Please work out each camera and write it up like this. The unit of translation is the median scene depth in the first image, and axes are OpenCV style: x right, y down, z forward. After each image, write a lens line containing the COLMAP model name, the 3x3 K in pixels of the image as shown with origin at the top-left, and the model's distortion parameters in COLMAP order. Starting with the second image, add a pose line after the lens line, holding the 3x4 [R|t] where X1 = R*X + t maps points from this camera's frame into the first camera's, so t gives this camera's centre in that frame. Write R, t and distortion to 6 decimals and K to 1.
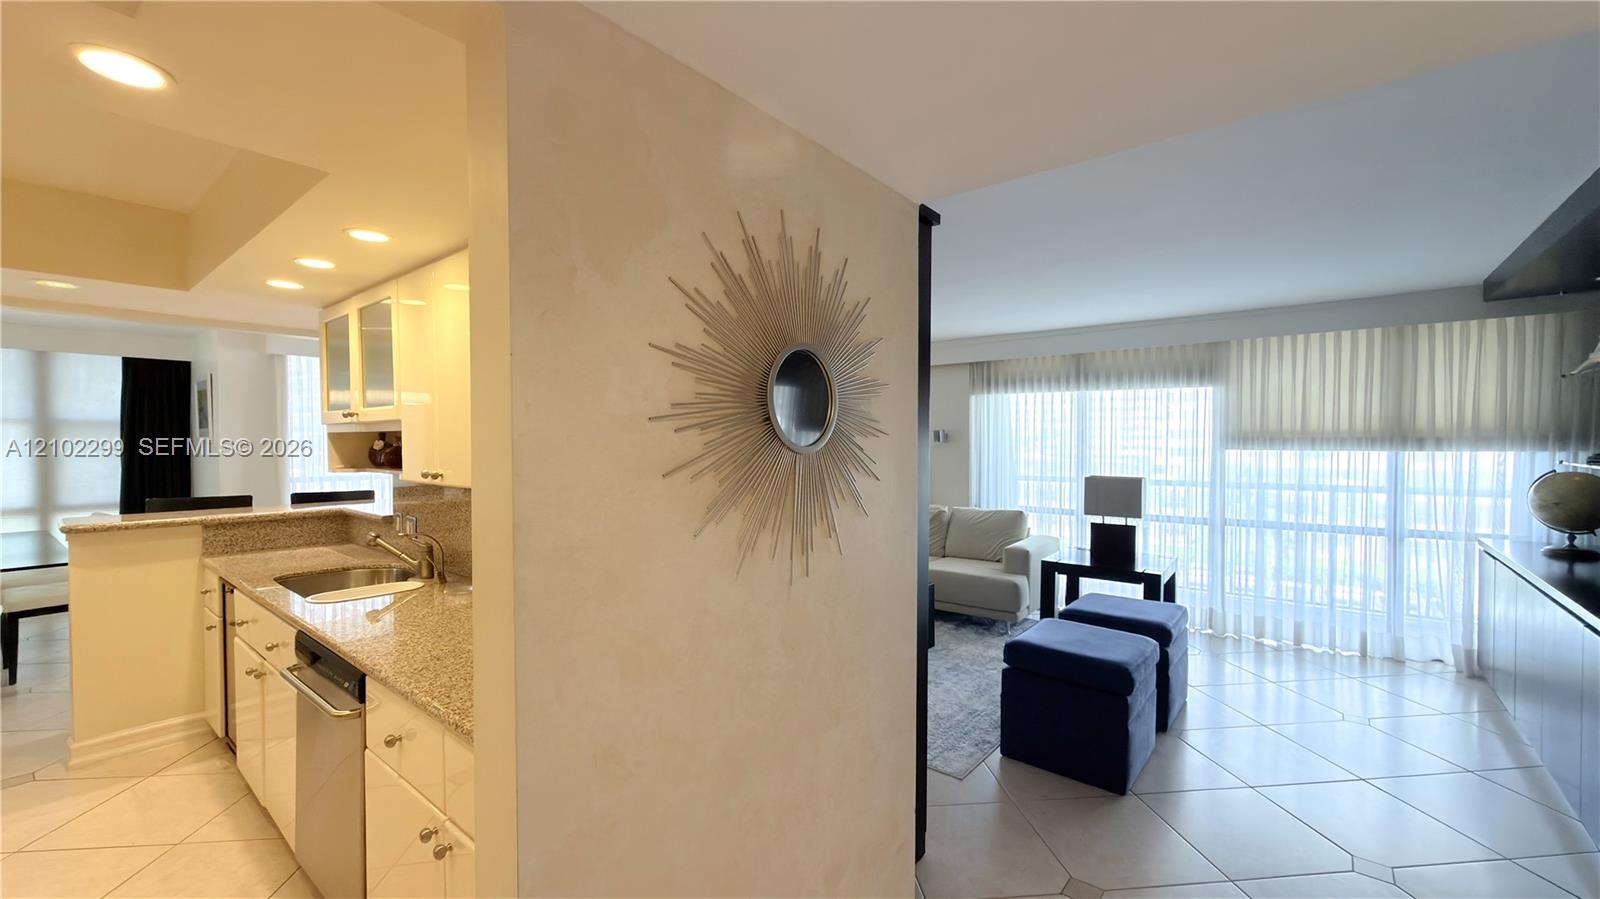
lens RADIAL K [[638.4, 0, 799.2], [0, 638.4, 453.1], [0, 0, 1]] dist [0.000248, -0.000043]
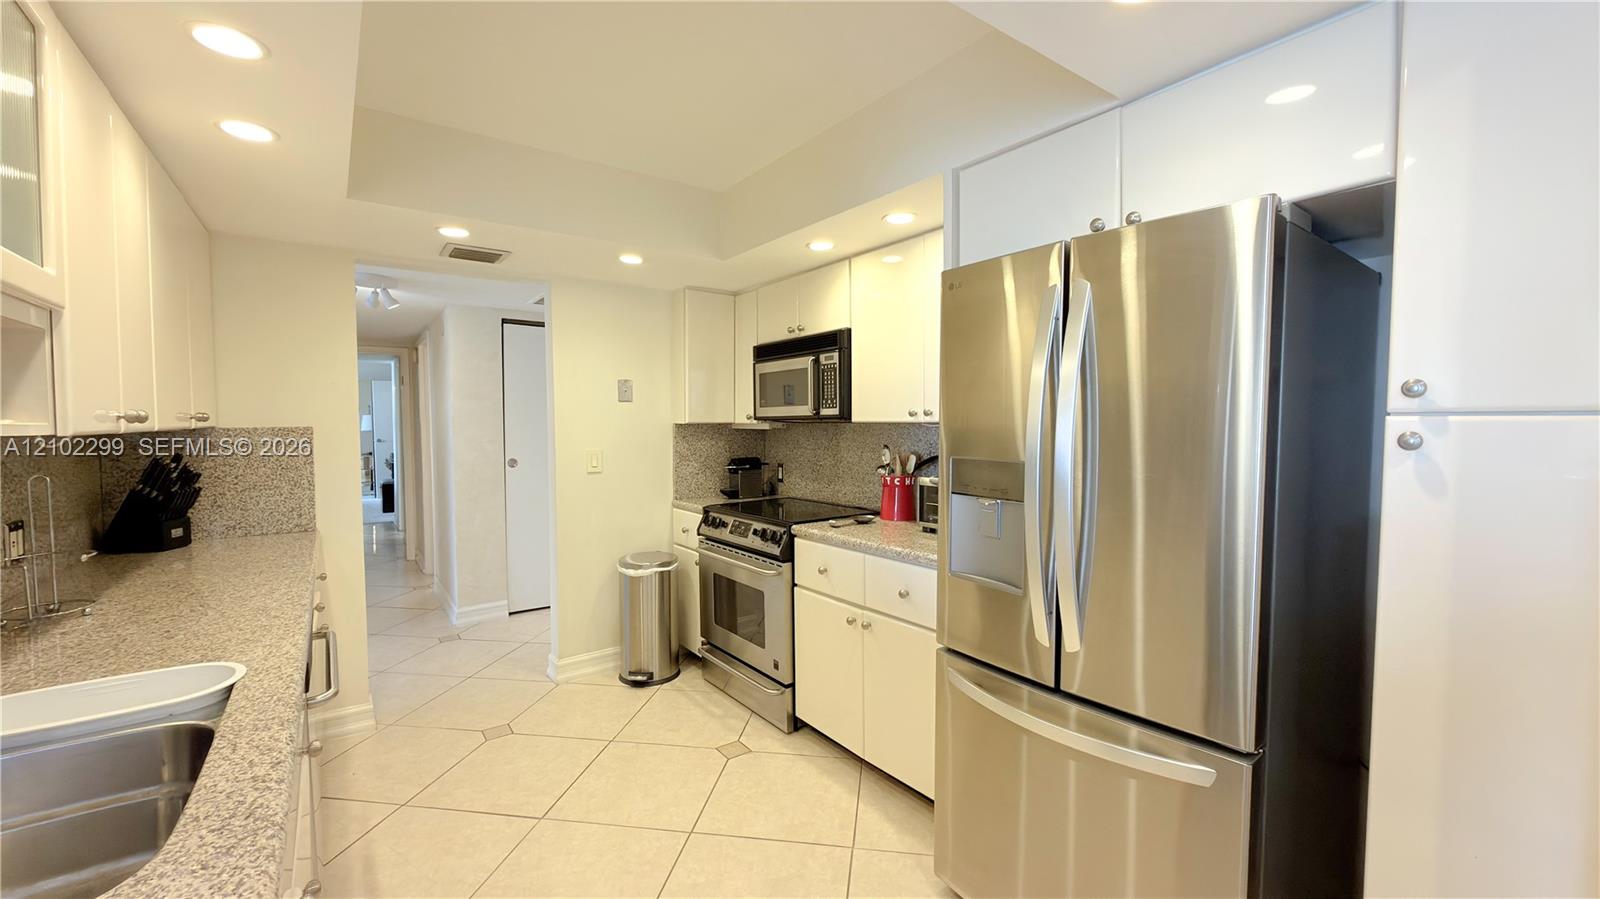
lens RADIAL K [[638.4, 0, 799.2], [0, 638.4, 453.1], [0, 0, 1]] dist [0.000248, -0.000043]
pose [[-0.965592, -0.012614, 0.259754, -1.037394], [0.005285, 0.997665, 0.068094, 0.021276], [-0.260007, 0.067124, -0.963271, 1.063569]]
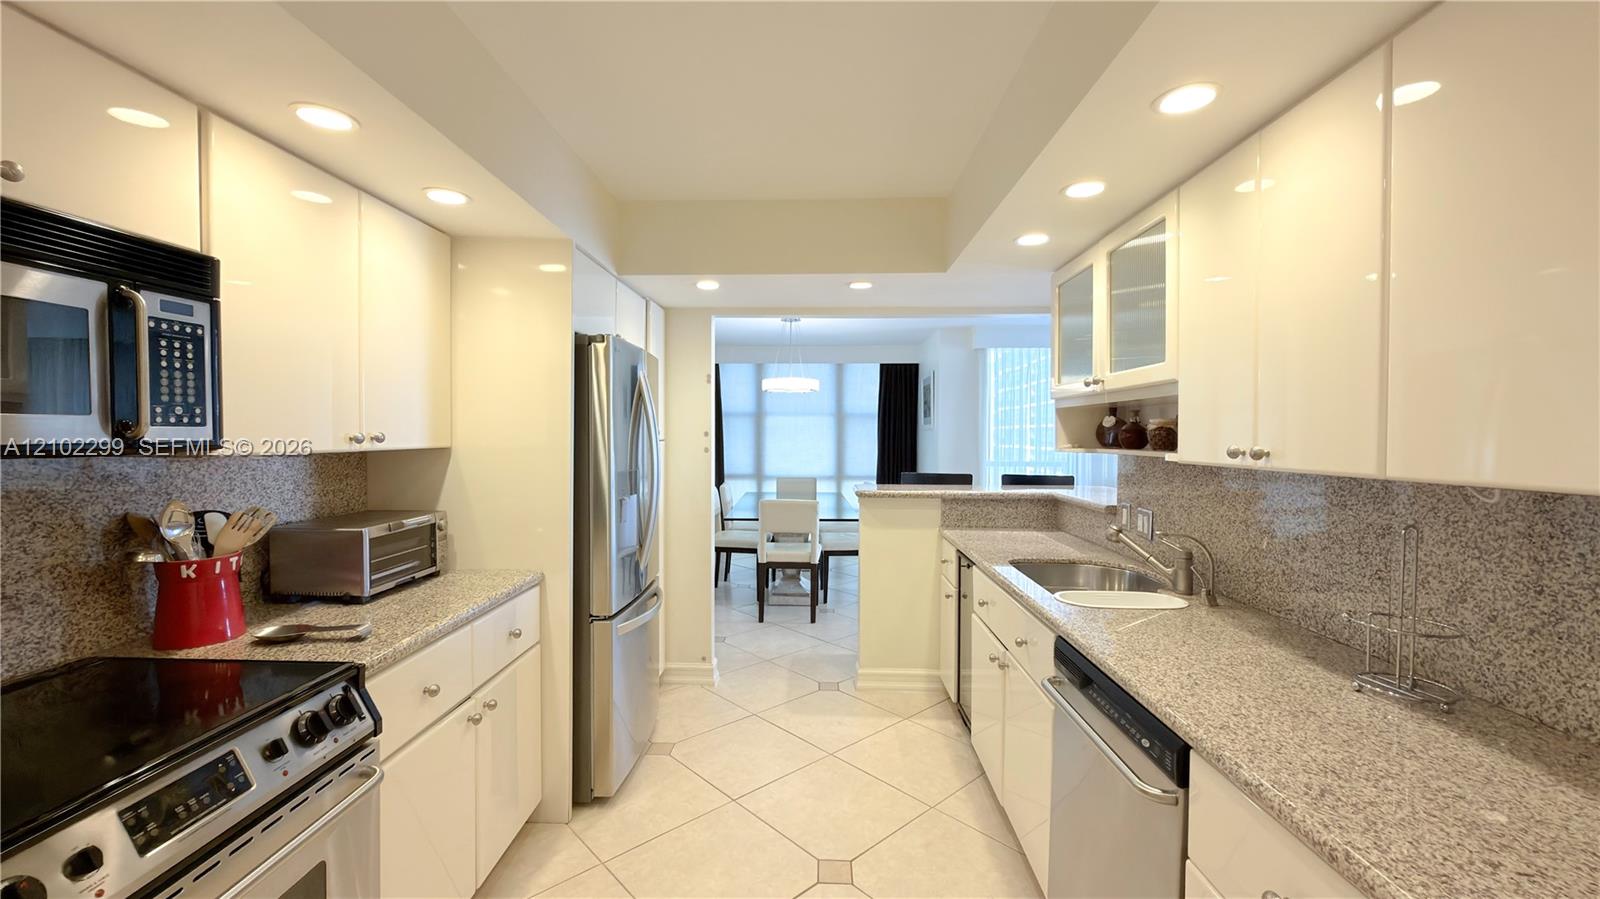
lens RADIAL K [[638.4, 0, 799.2], [0, 638.4, 453.1], [0, 0, 1]] dist [0.000248, -0.000043]
pose [[0.605317, 0.025295, -0.795582, -0.239853], [-0.018214, 0.999673, 0.017926, 0.022250], [0.795776, 0.003639, 0.605580, 0.164264]]
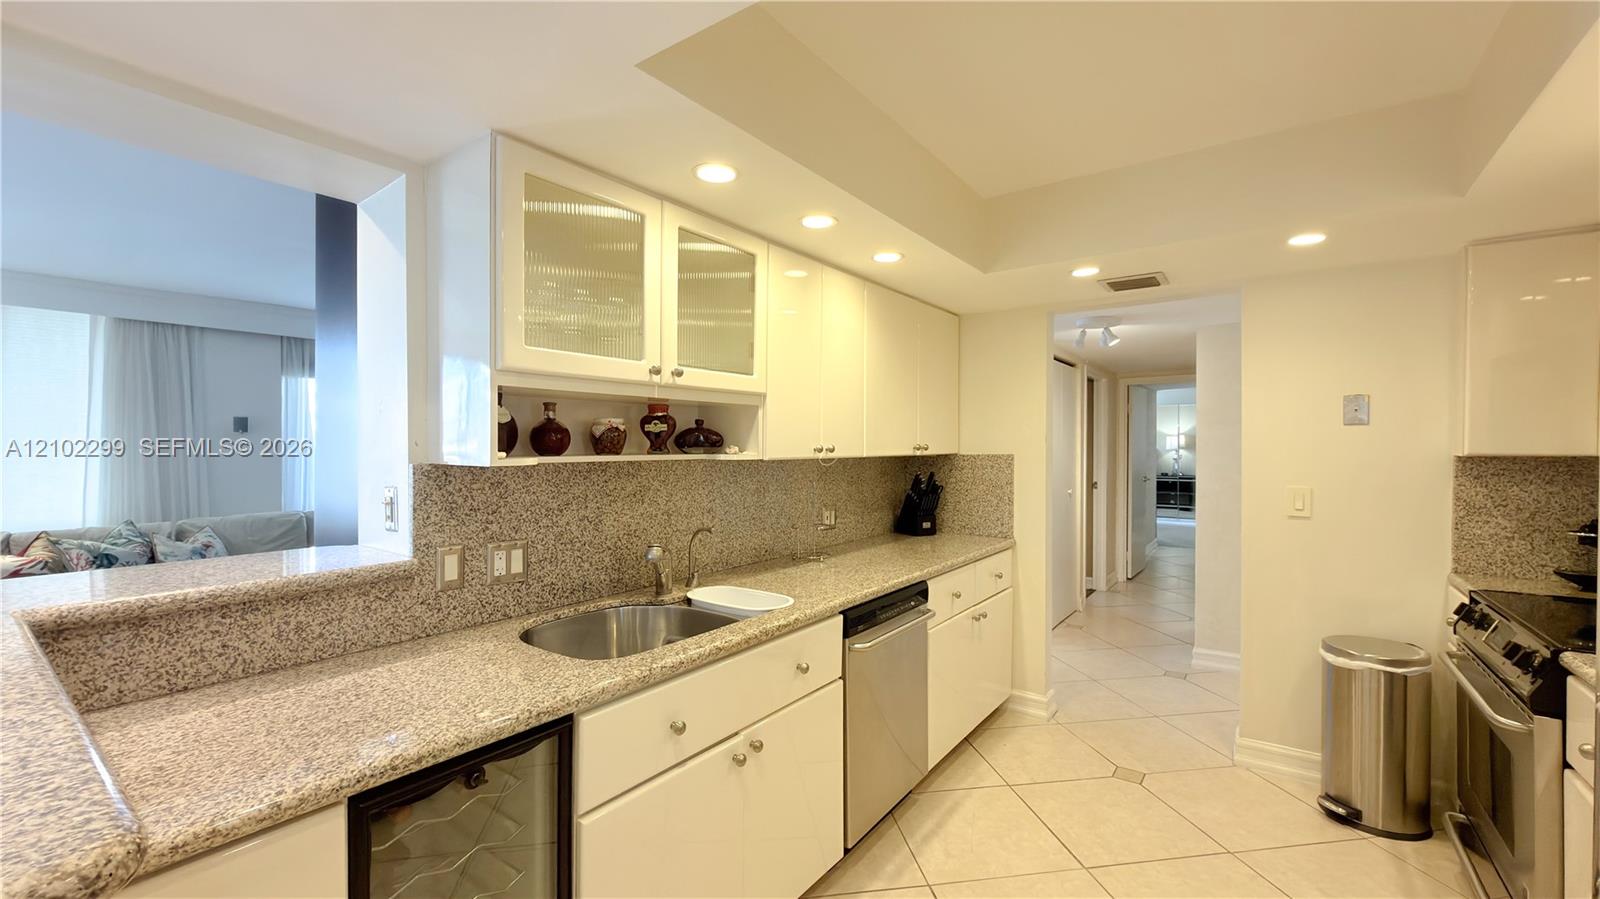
lens RADIAL K [[649.1, 0, 792.9], [0, 649.1, 455.4], [0, 0, 1]] dist [0.001753, 0.000089]
pose [[-0.044205, -0.015971, 0.998895, -1.259407], [0.018579, 0.999686, 0.016806, 0.017614], [-0.998850, 0.019301, -0.043894, 0.803249]]
